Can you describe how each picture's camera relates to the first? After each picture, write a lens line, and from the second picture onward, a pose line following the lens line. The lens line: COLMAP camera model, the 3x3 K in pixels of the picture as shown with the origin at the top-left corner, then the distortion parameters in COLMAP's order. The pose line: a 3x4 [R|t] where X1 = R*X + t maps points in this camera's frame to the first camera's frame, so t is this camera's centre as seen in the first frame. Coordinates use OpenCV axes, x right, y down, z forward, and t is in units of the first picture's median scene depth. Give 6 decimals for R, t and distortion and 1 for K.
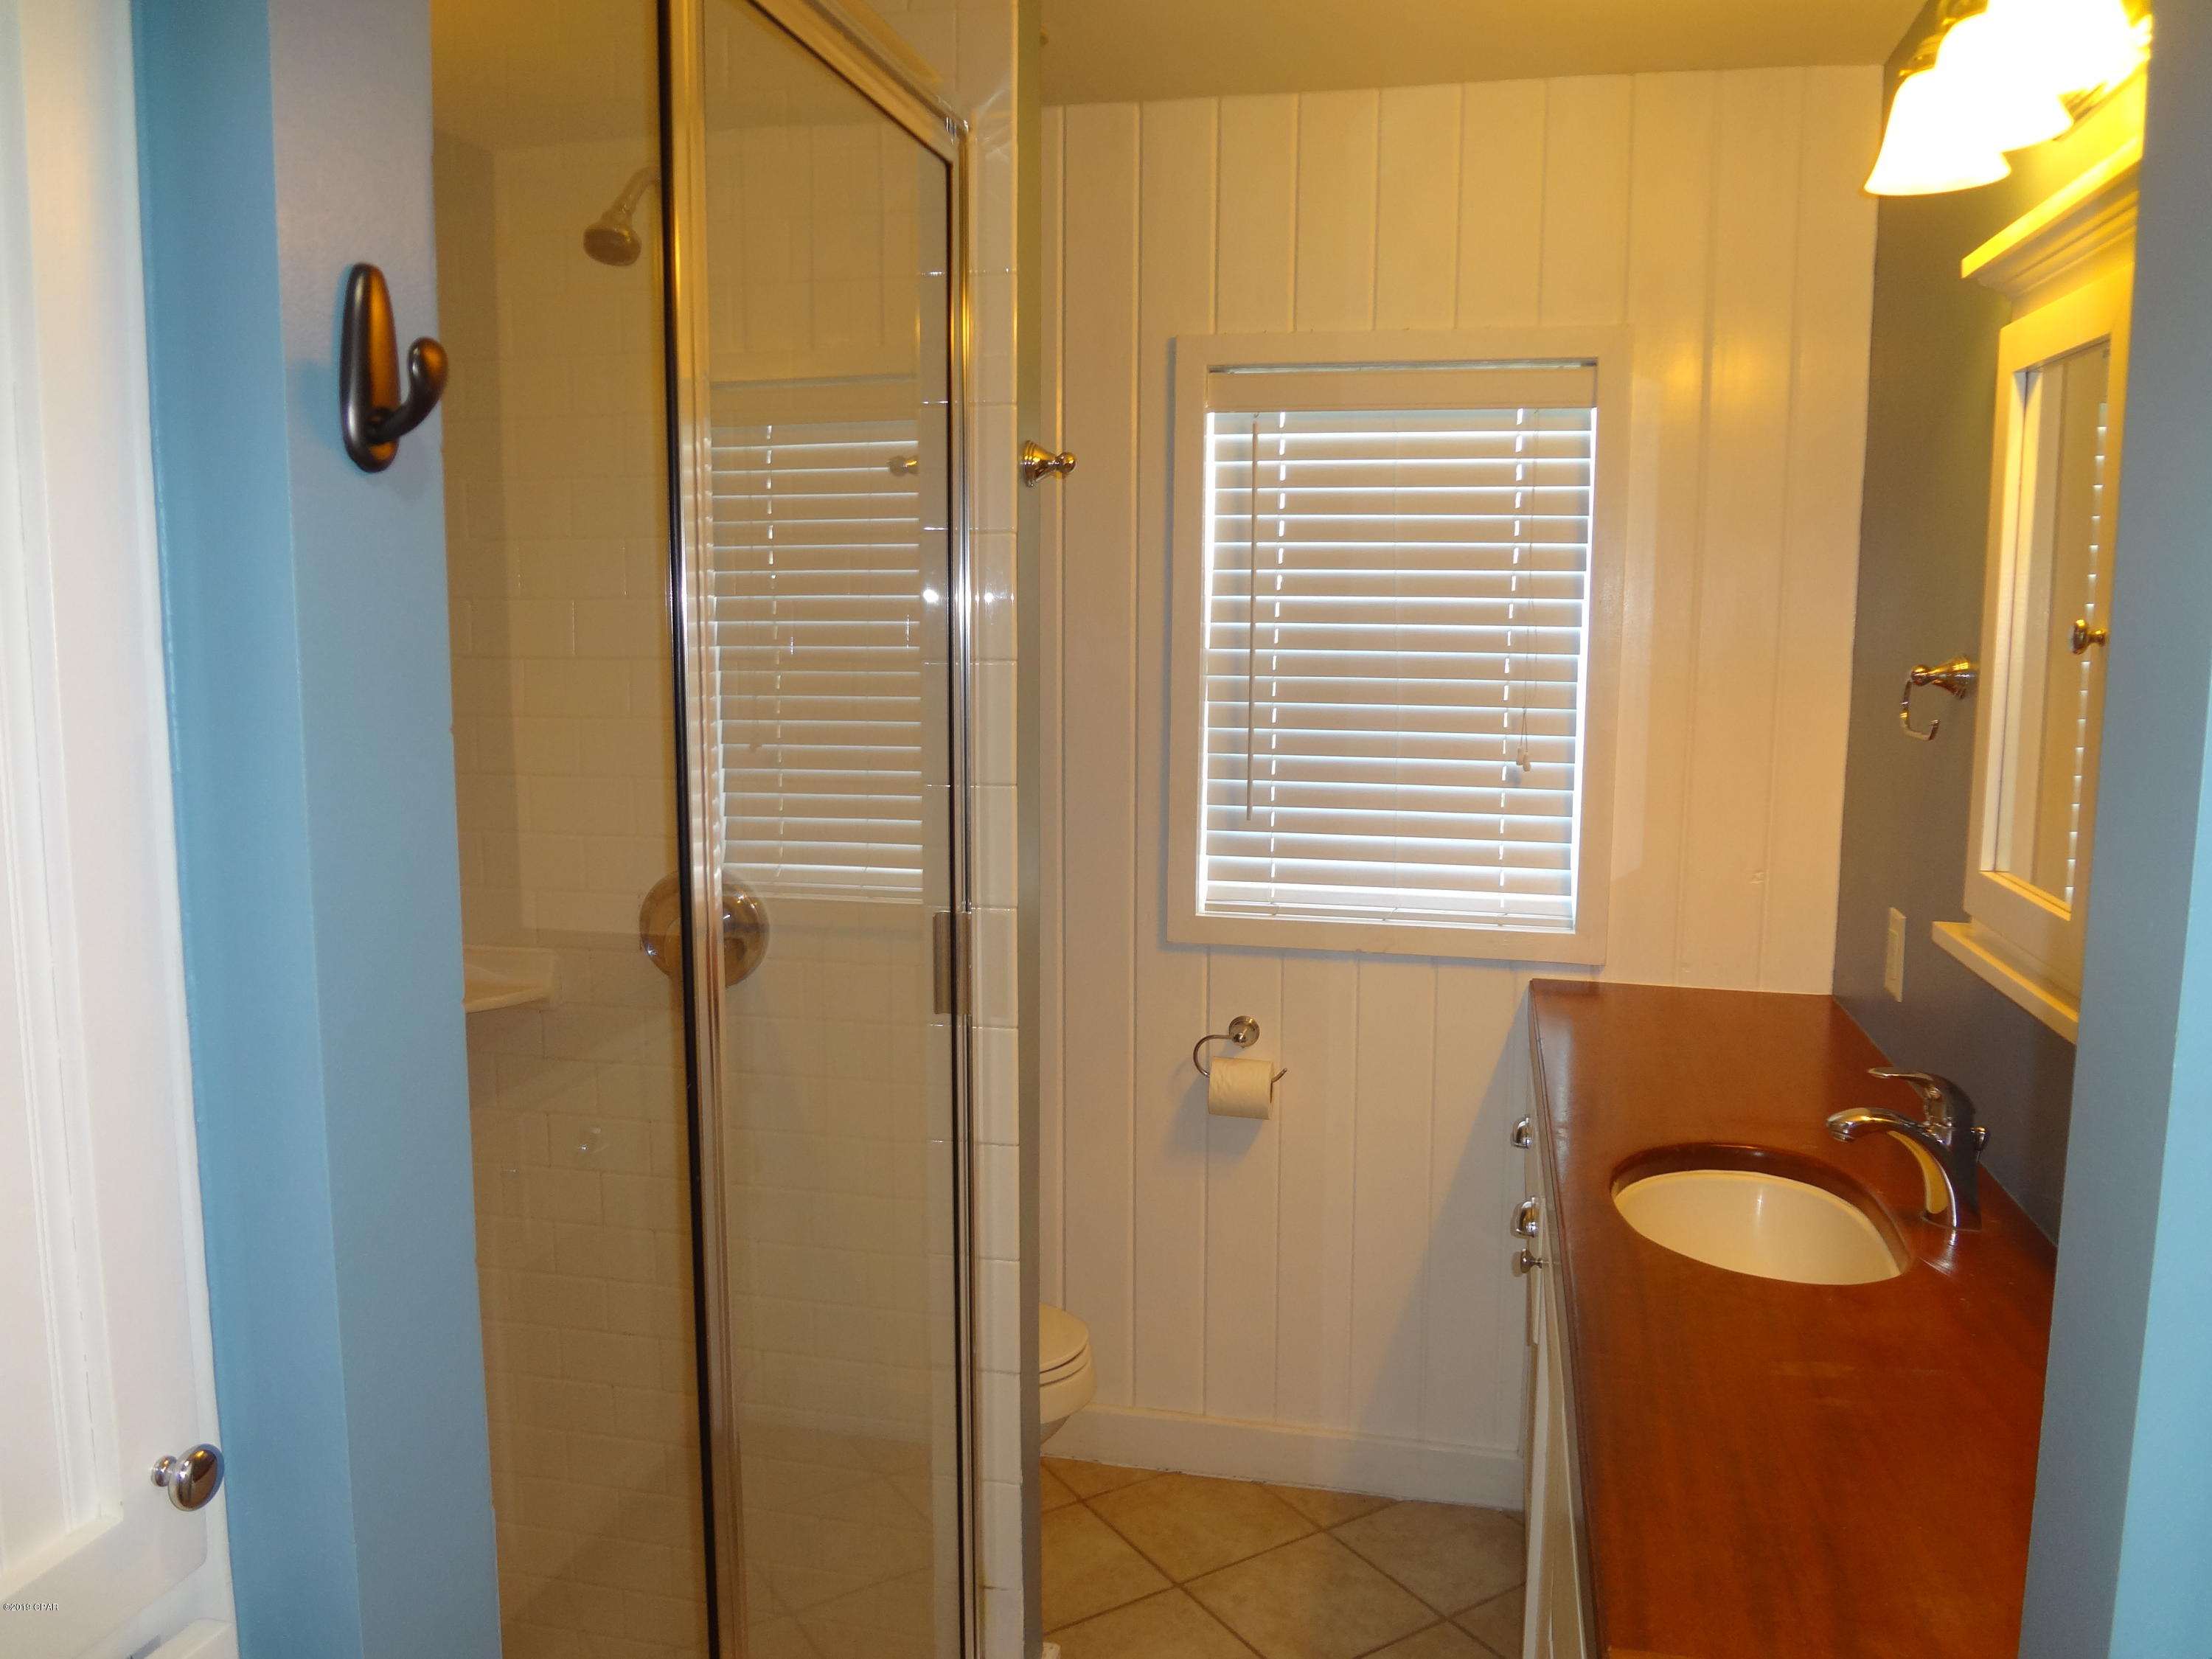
lens RADIAL K [[1646.5, 0, 1106.0], [0, 1646.5, 835.7], [0, 0, 1]] dist [-0.063705, 0.044450]
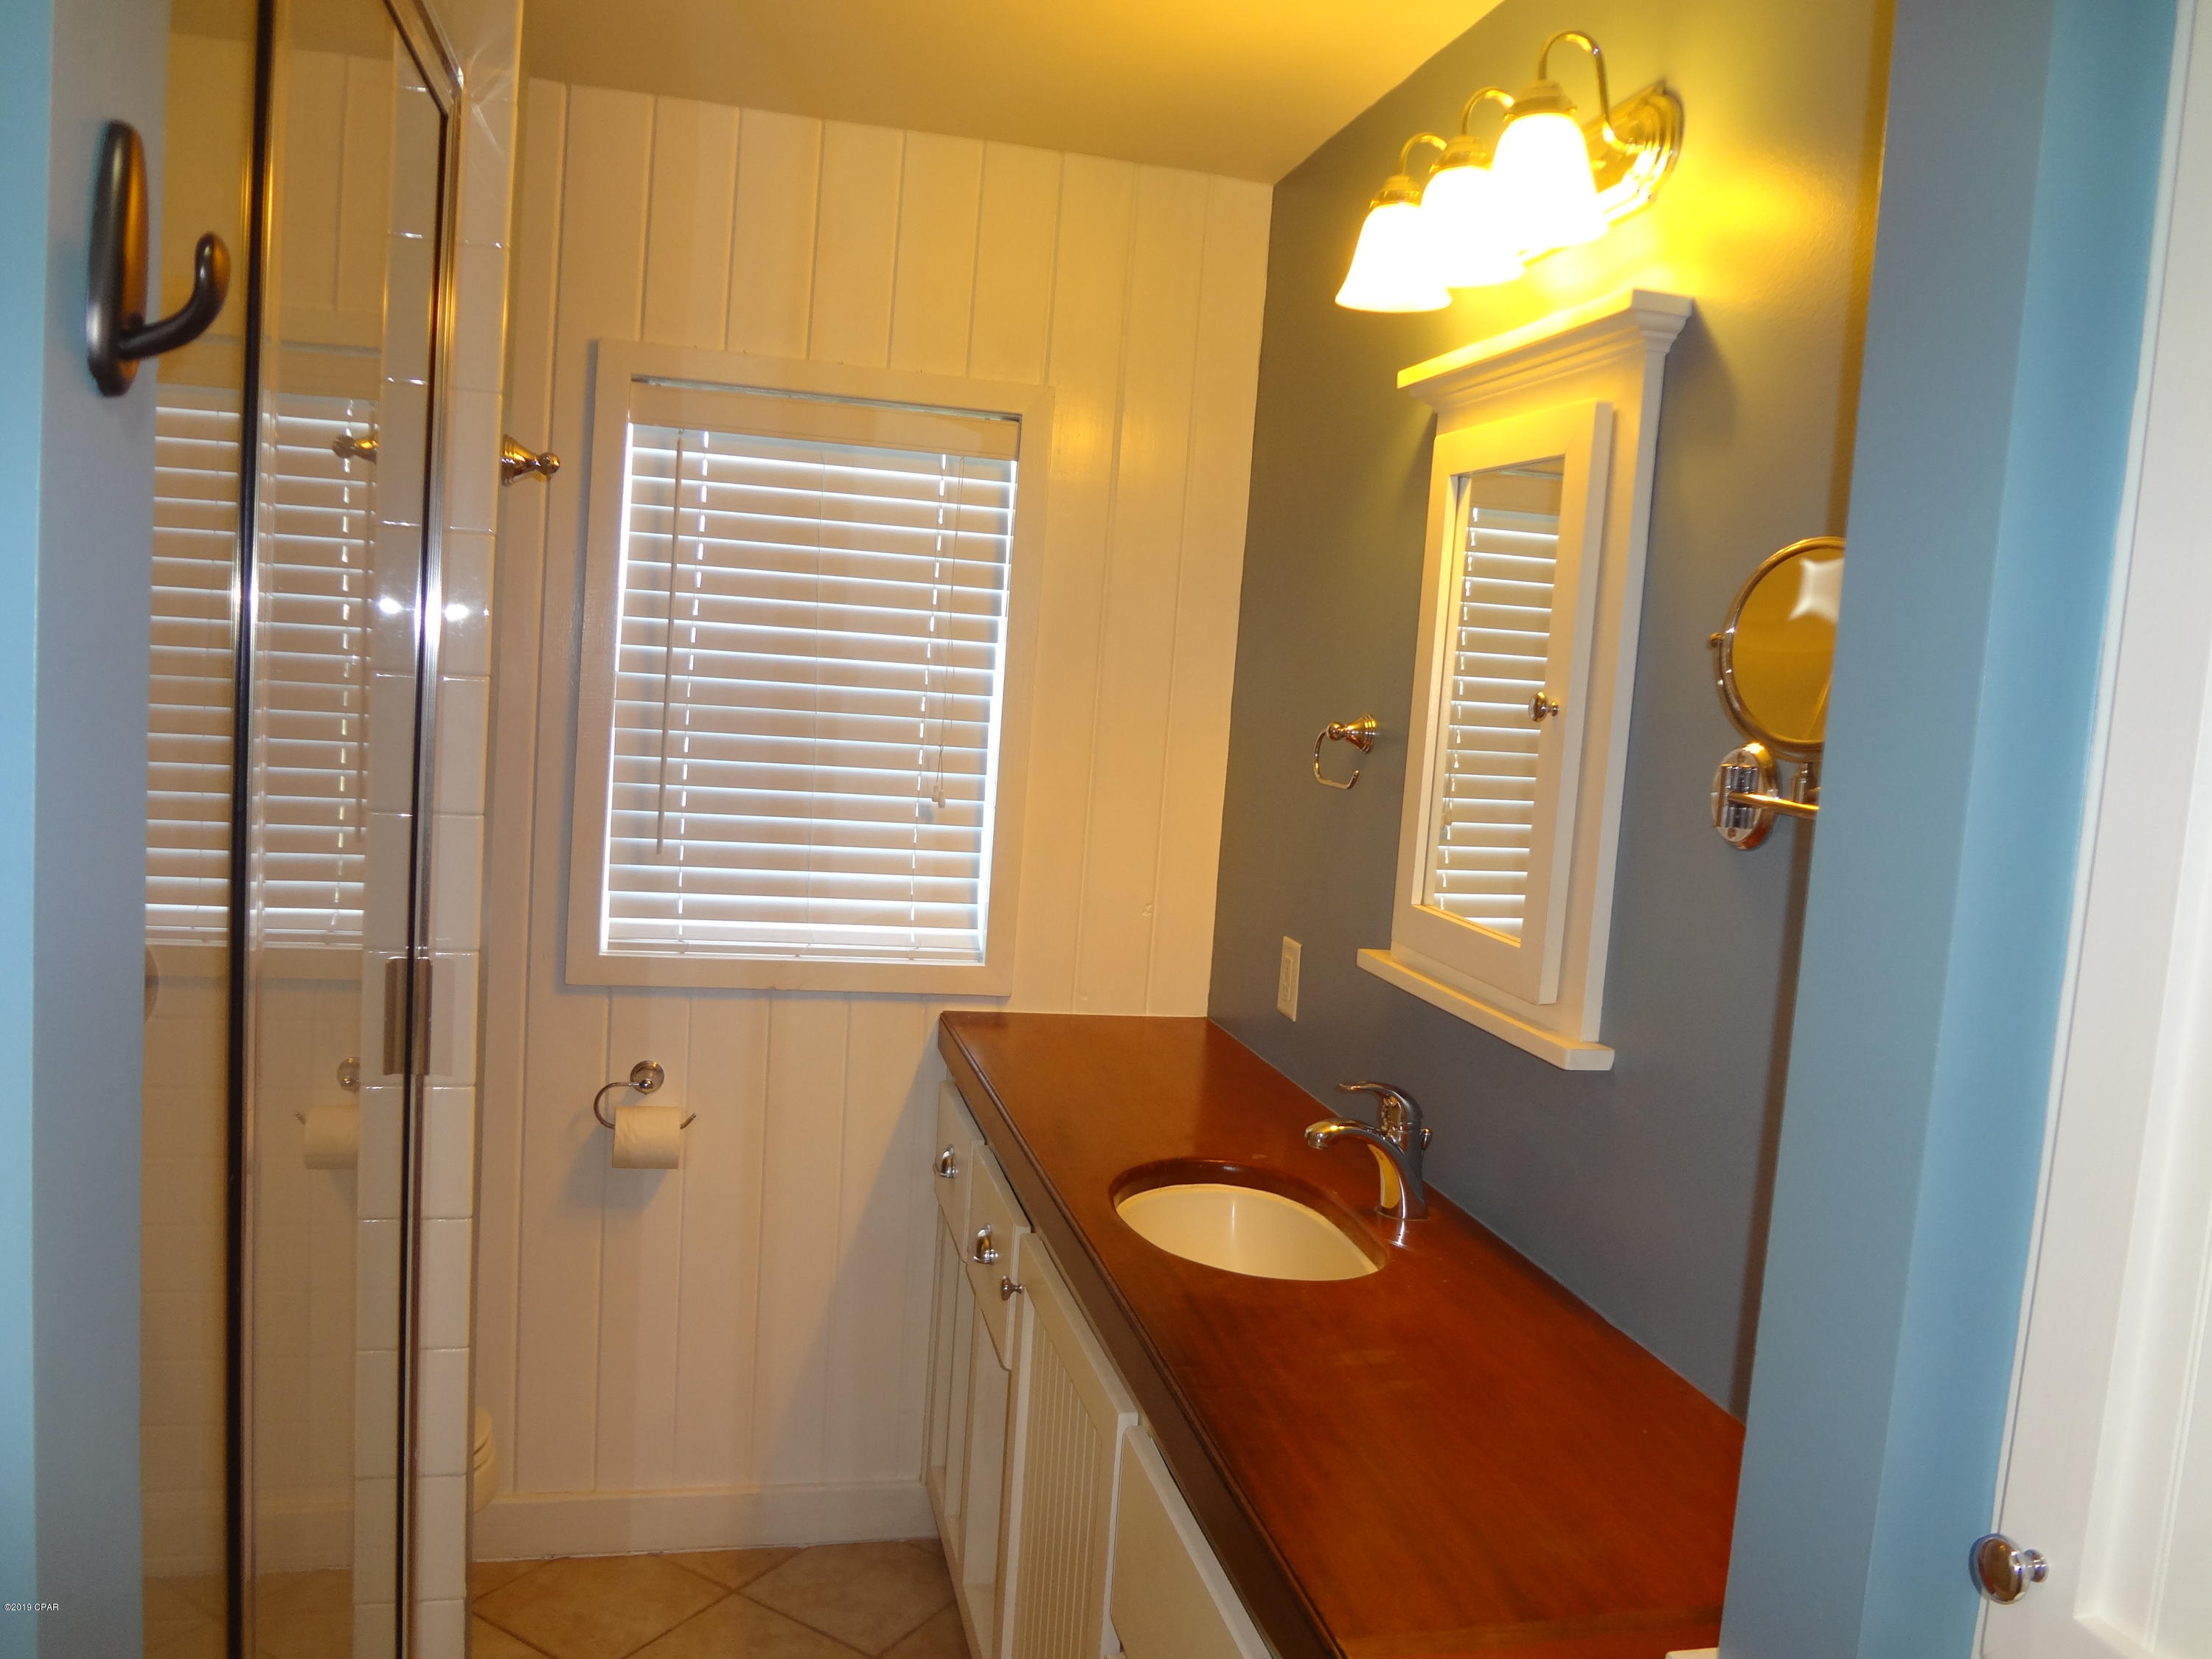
lens RADIAL K [[1646.0, 0, 1106.0], [0, 1646.0, 829.5], [0, 0, 1]] dist [-0.054399, 0.006949]
pose [[0.894333, 0.012780, 0.447220, -0.109908], [-0.002747, 0.999730, -0.023075, -0.002410], [-0.447394, 0.019408, 0.894126, 0.037638]]
